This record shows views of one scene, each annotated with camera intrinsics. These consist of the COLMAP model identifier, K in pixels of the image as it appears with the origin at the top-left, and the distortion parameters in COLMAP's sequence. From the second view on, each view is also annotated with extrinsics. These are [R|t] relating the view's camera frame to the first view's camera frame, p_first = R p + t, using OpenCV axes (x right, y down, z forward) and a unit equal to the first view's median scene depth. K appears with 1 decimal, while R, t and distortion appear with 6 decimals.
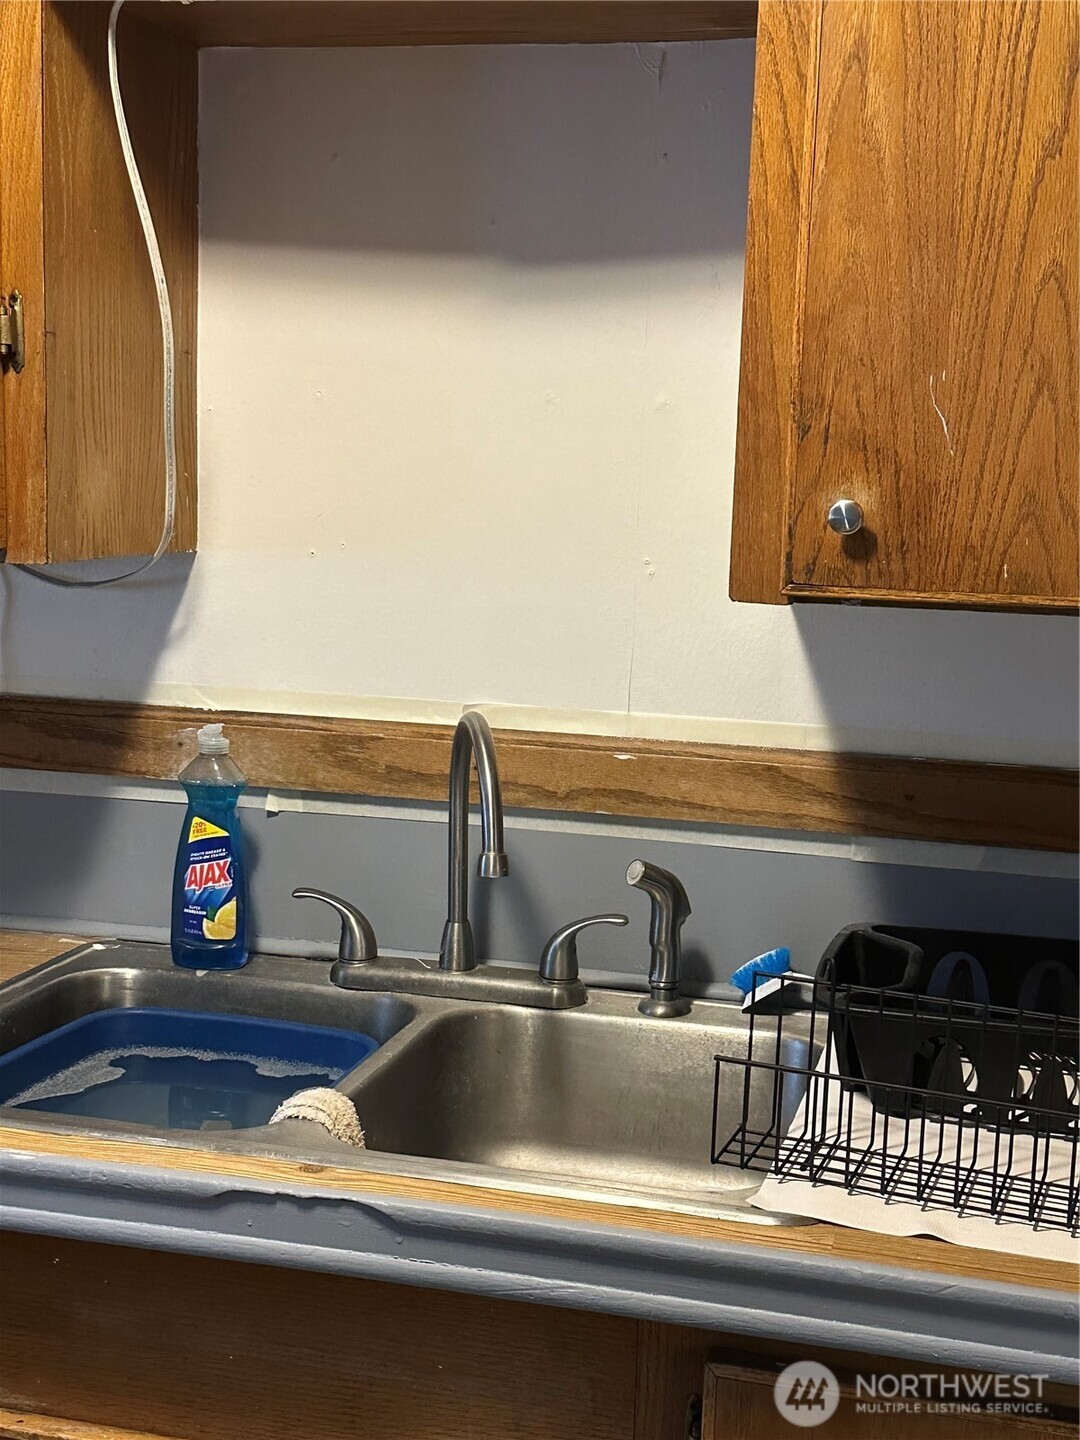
lens RADIAL K [[1953.7, 0, 540.0], [0, 1953.7, 720.0], [0, 0, 1]] dist [0.081699, -0.005391]
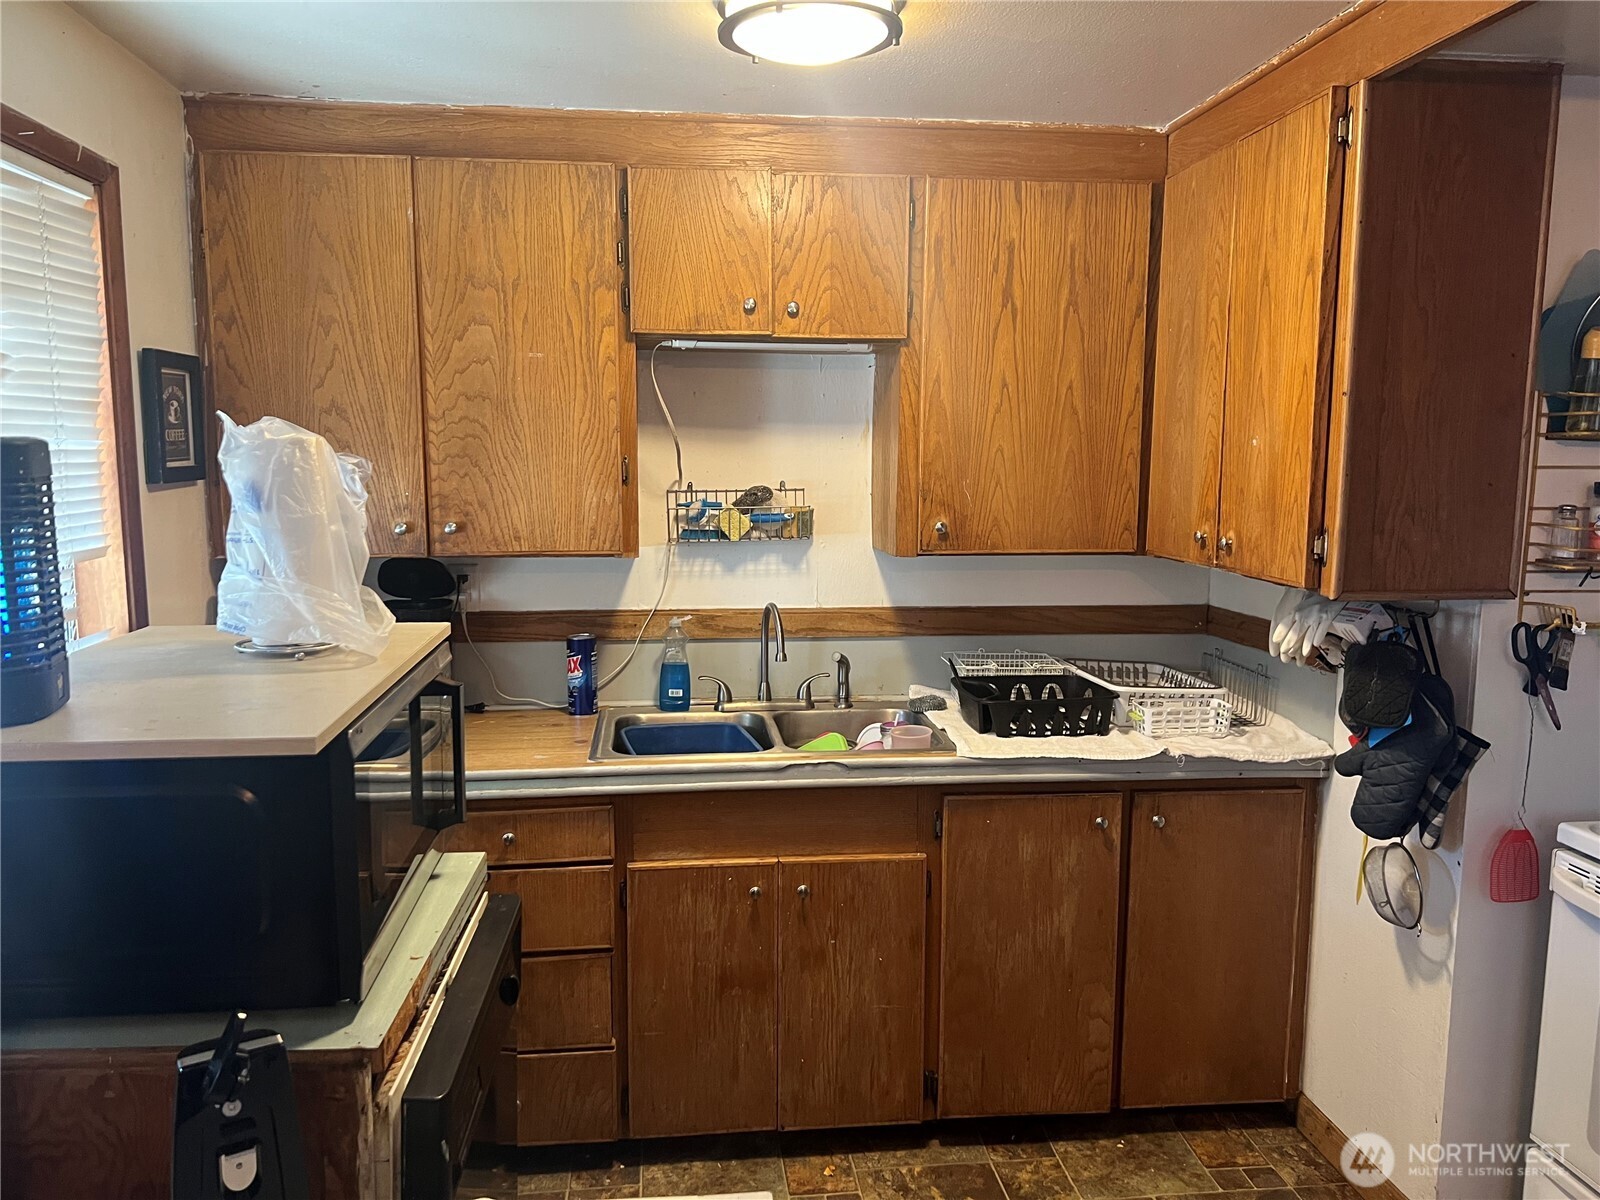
lens RADIAL K [[1203.0, 0, 798.7], [0, 1203.0, 611.9], [0, 0, 1]] dist [0.046445, -0.047996]
pose [[0.933060, -0.077312, 0.351314, -0.716964], [0.074363, 0.996991, 0.021899, -0.030163], [-0.351950, 0.005692, 0.936001, -0.676719]]
